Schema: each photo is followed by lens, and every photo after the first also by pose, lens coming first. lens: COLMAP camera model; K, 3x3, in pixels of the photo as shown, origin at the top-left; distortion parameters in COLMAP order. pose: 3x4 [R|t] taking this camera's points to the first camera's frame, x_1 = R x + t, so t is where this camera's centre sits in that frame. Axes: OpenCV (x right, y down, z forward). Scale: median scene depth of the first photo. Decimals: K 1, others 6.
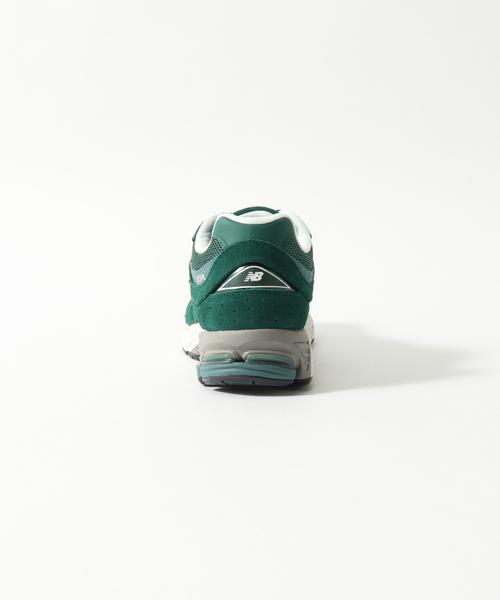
lens RADIAL K [[2165.3, 0, 249.9], [0, 2165.3, 300.2], [0, 0, 1]] dist [0.187582, 0.000000]
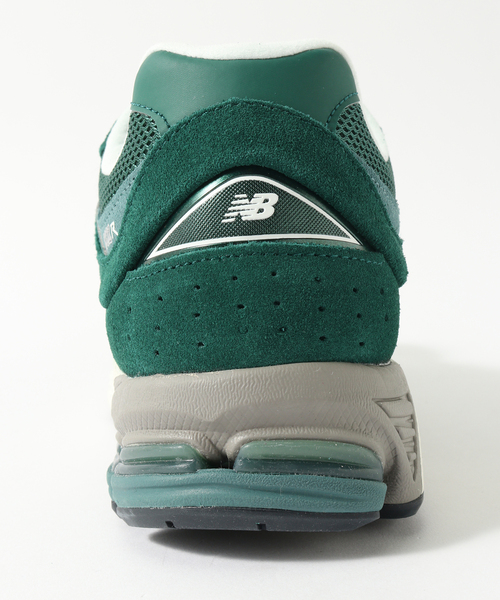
lens RADIAL K [[1047.7, 0, 250.4], [0, 1047.7, 300.3], [0, 0, 1]] dist [0.064364, 0.000000]
pose [[0.999095, -0.041720, -0.008262, 0.002529], [0.041318, 0.998178, -0.043971, 0.010269], [0.010082, 0.043590, 0.998999, 0.836303]]
